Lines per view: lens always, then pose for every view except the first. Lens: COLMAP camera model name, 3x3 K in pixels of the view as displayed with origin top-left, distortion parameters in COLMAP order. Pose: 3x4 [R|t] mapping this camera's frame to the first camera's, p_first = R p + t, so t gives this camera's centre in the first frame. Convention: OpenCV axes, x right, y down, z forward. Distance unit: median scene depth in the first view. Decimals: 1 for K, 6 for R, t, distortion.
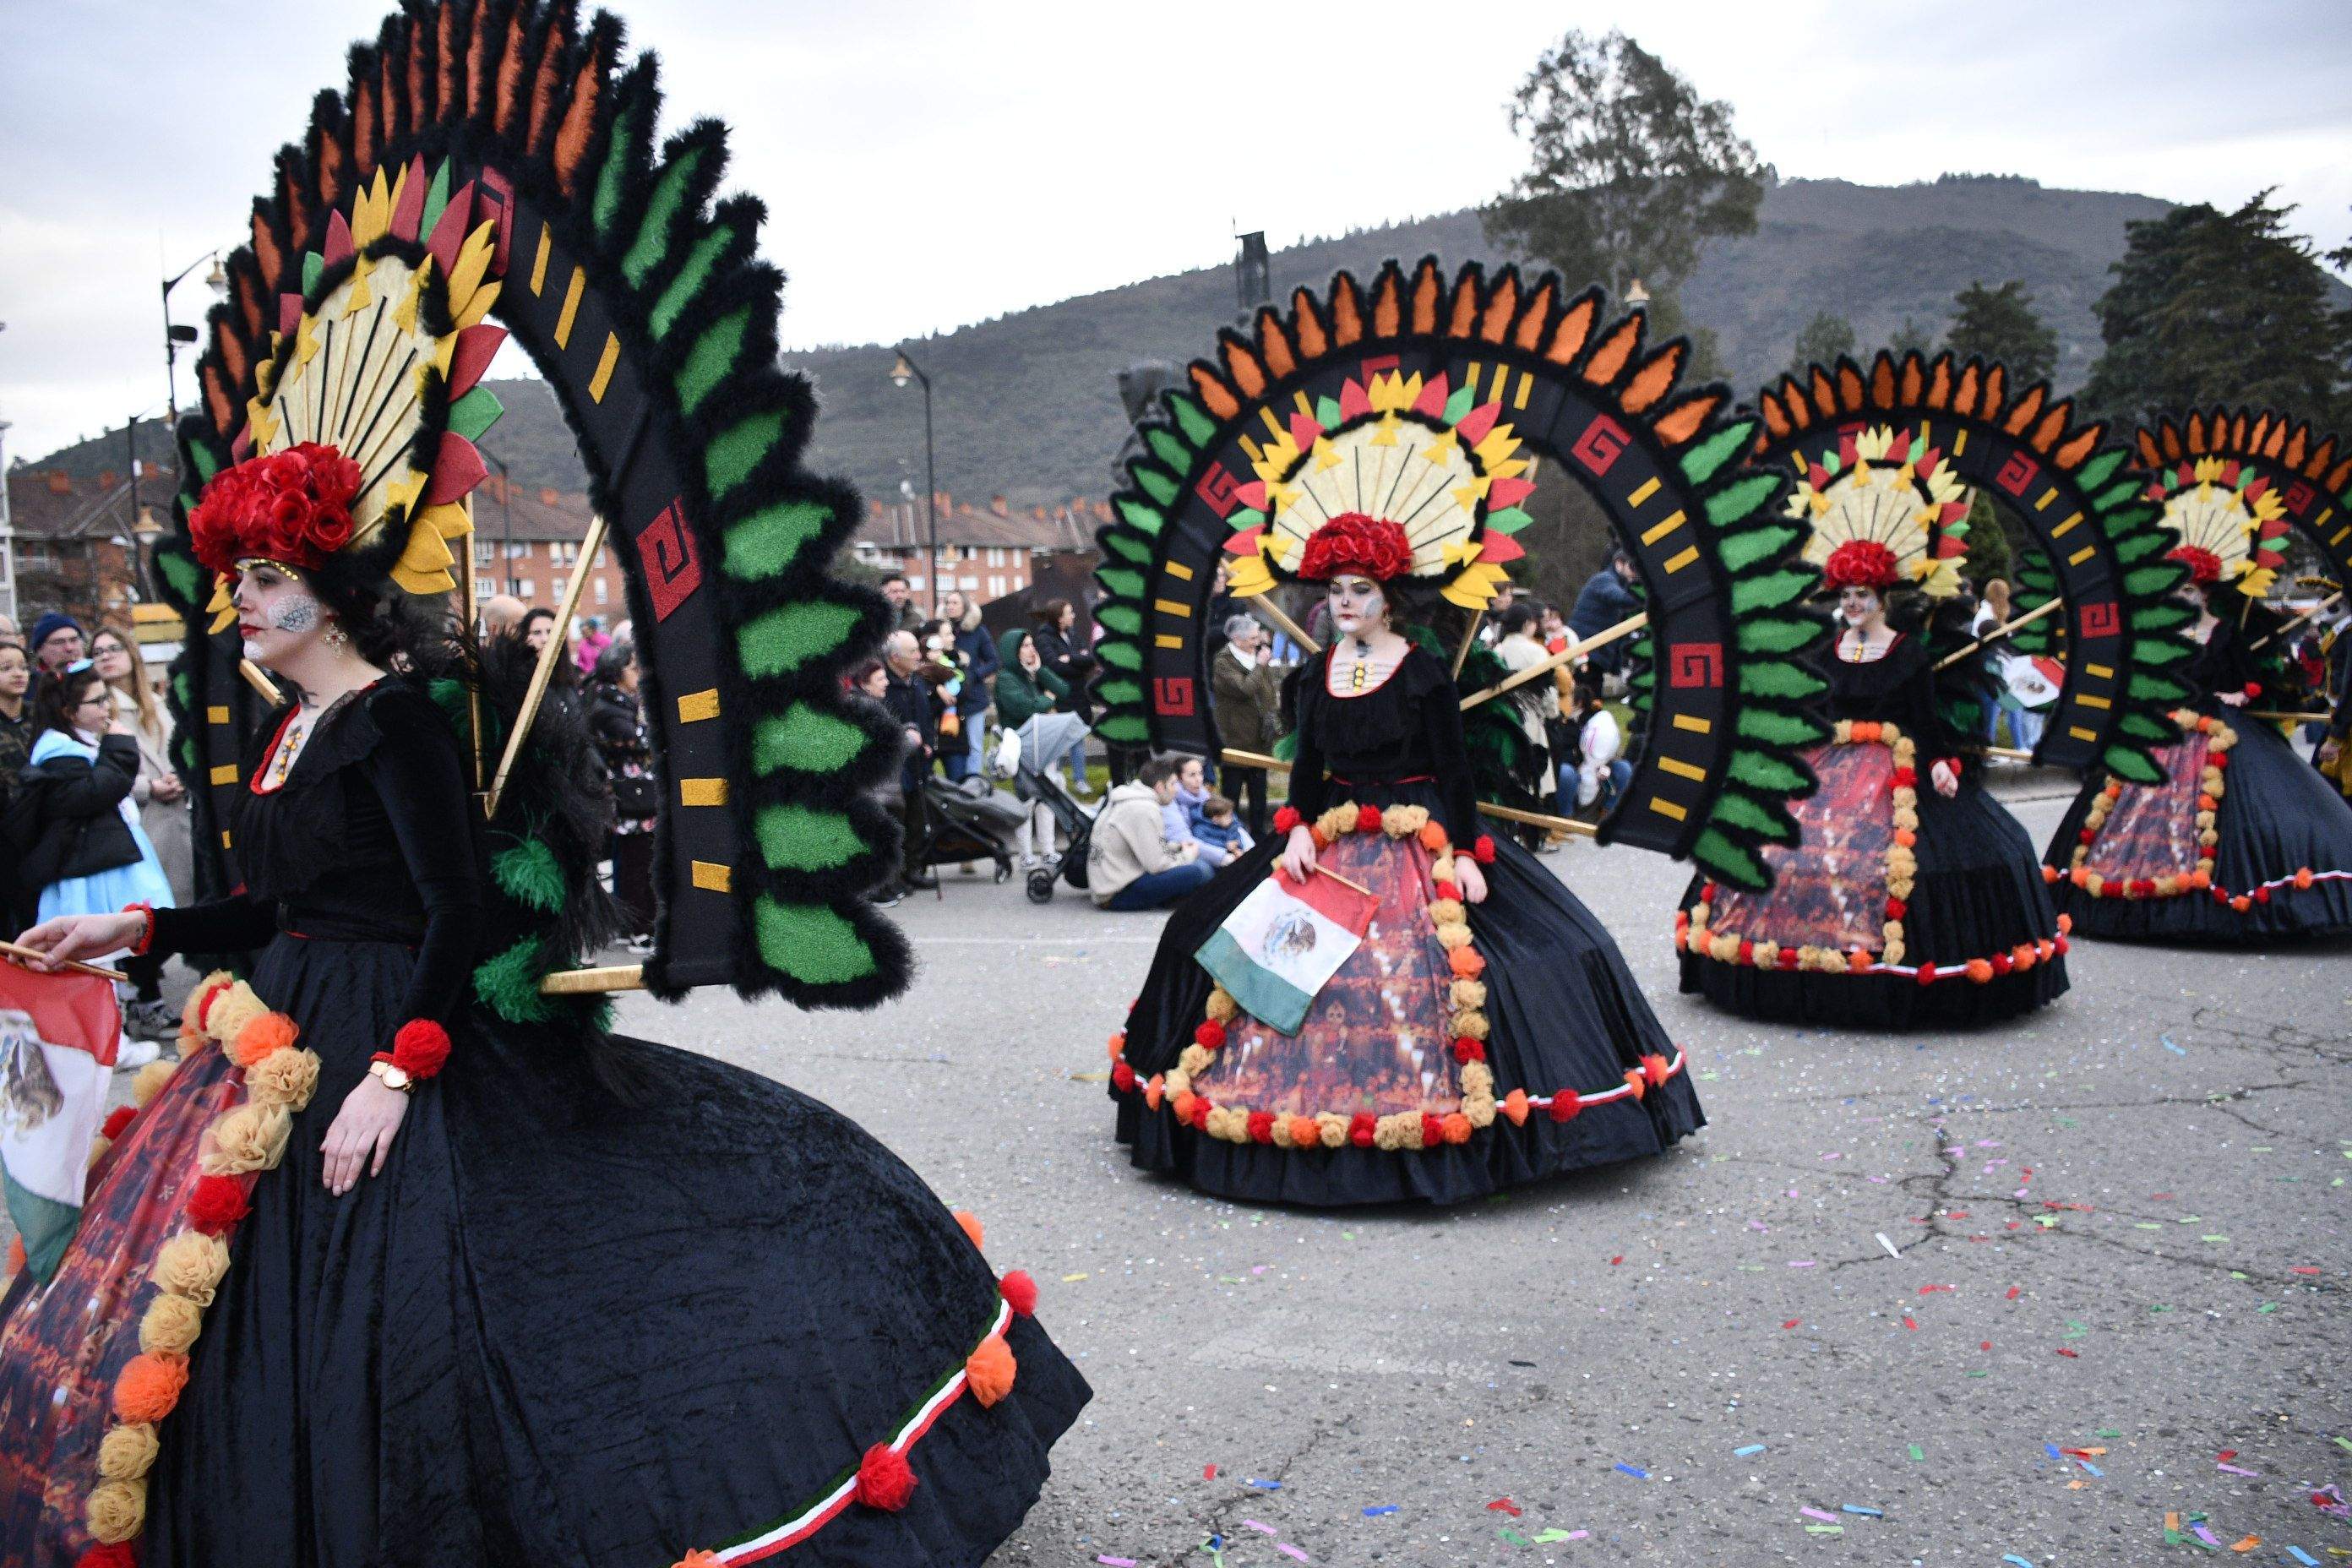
lens RADIAL K [[1920.7, 0, 1173.2], [0, 1920.7, 819.6], [0, 0, 1]] dist [-0.142113, 0.116149]
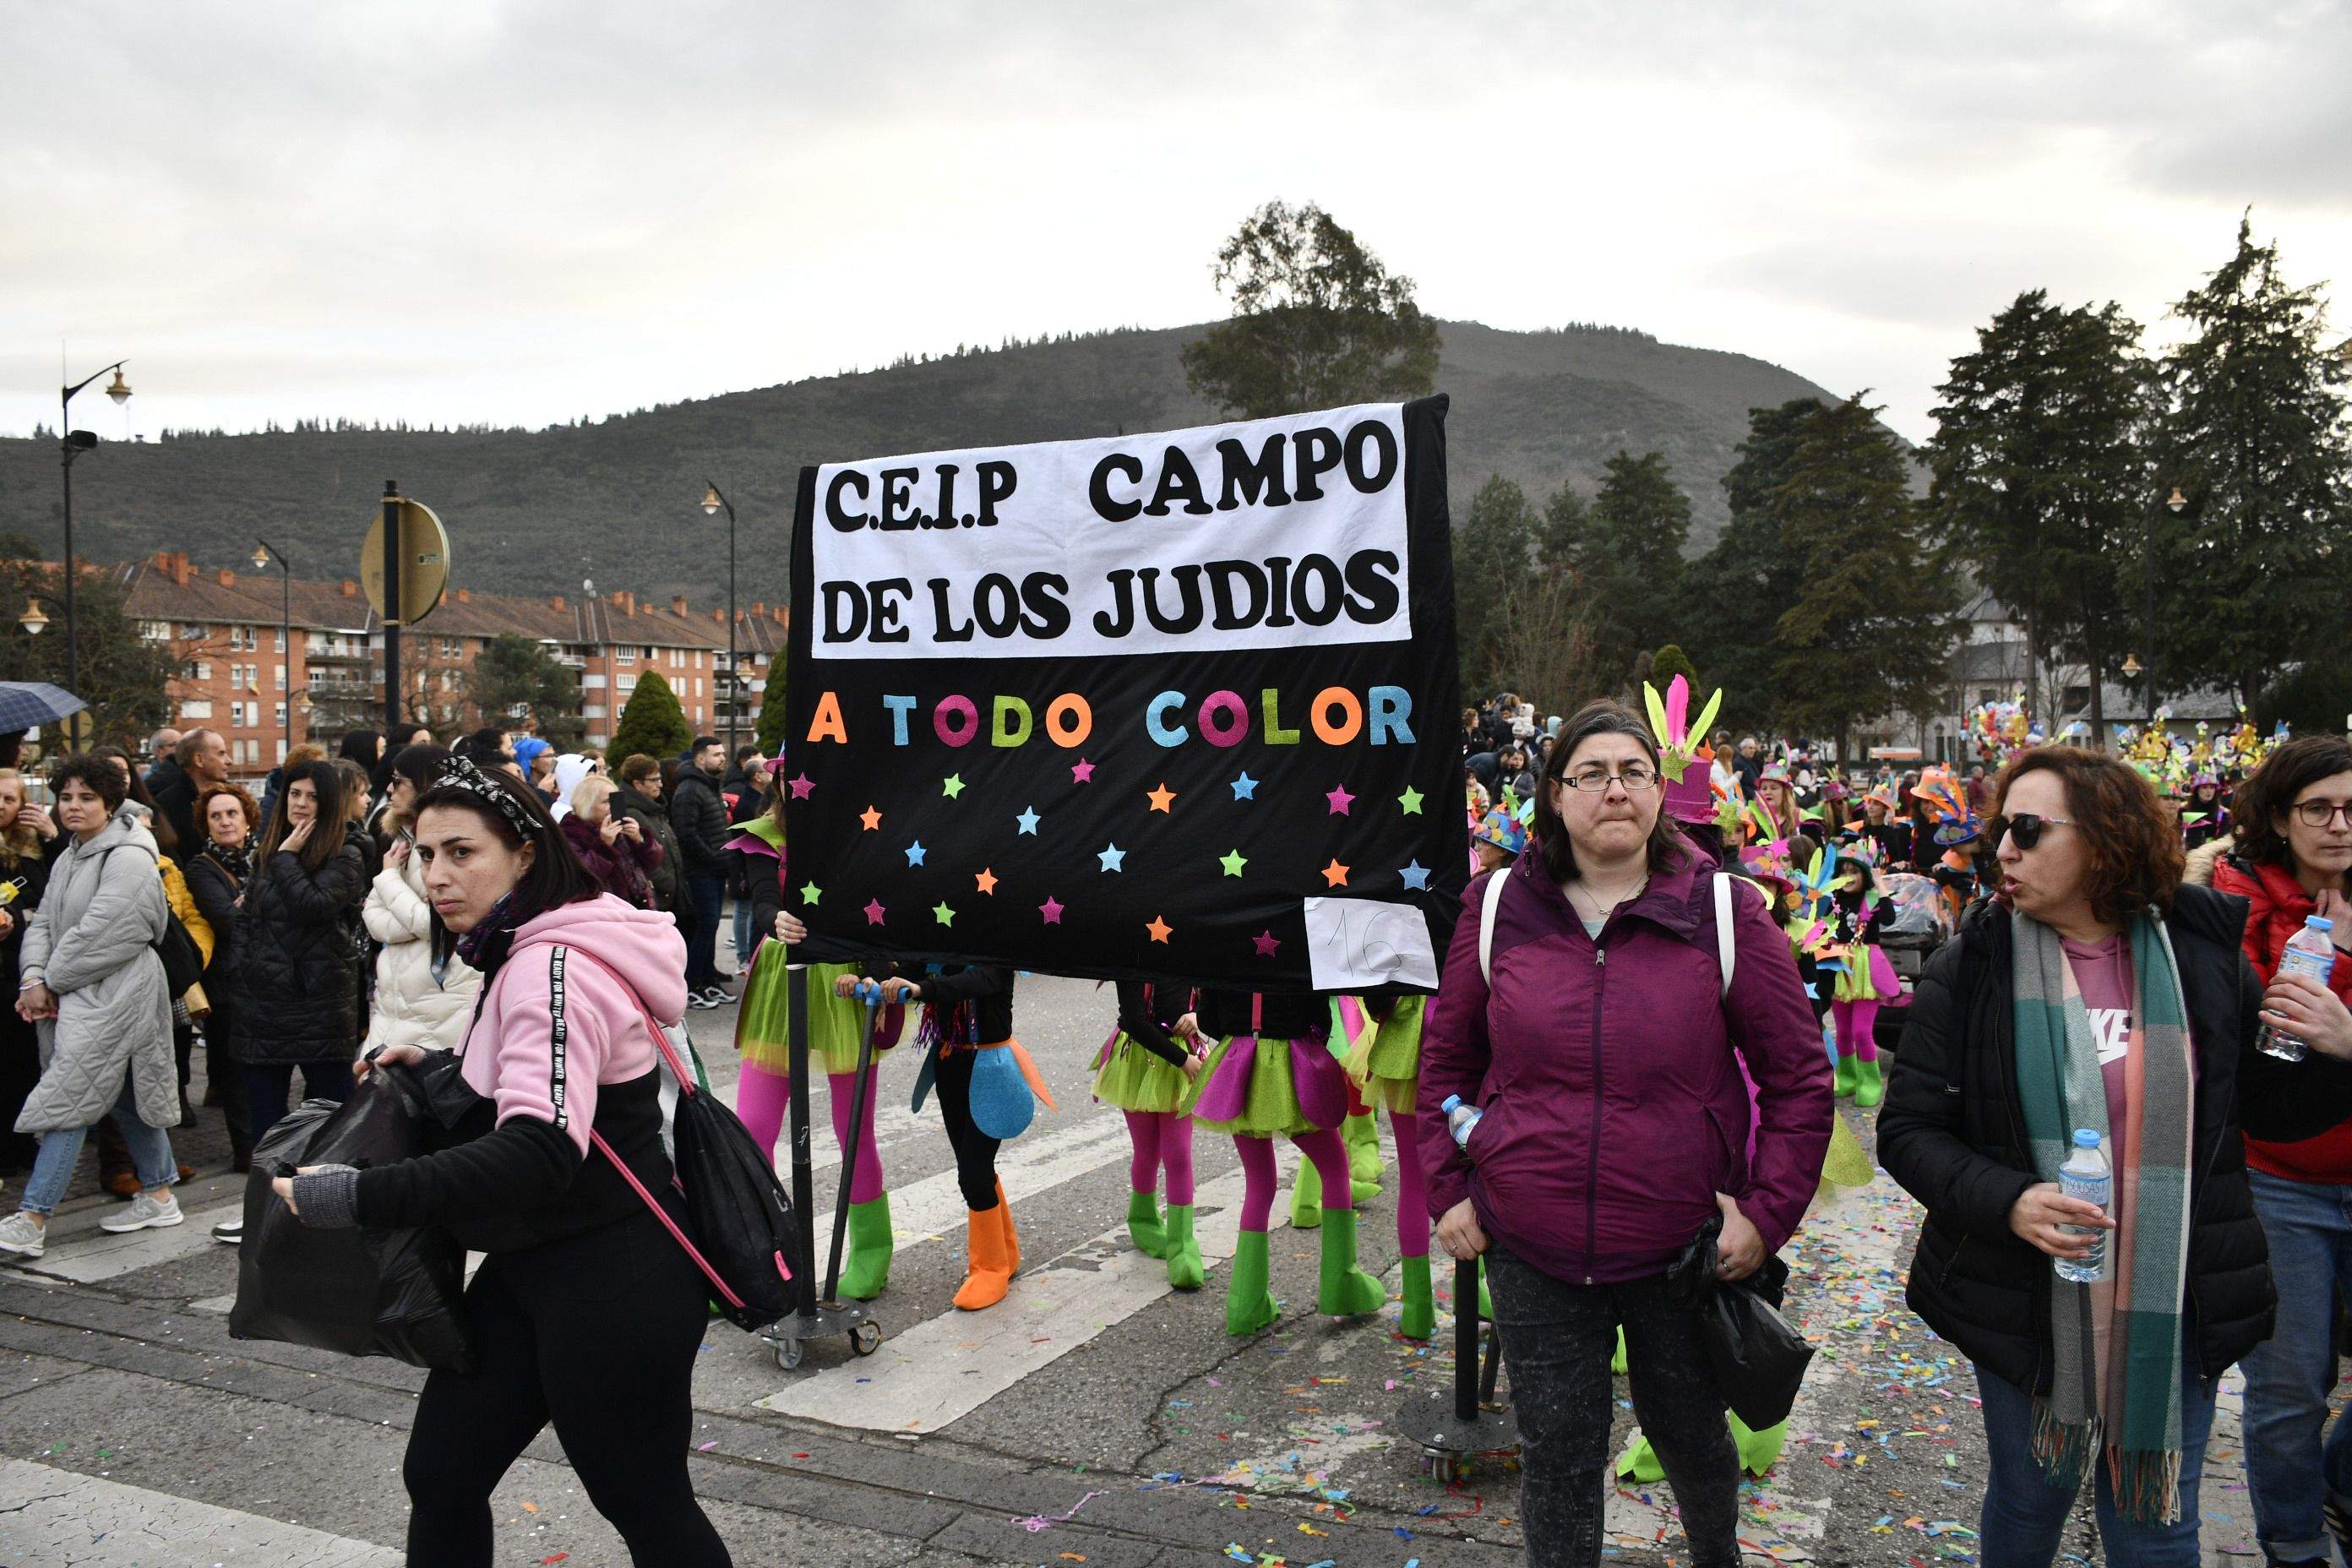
lens RADIAL K [[2010.1, 0, 1176.0], [0, 2010.1, 784.0], [0, 0, 1]] dist [-0.167984, 0.203751]
pose [[0.979105, 0.029820, 0.201158, -0.065420], [-0.014805, 0.997018, -0.075737, 0.005426], [-0.202816, 0.071177, 0.976627, -0.096064]]
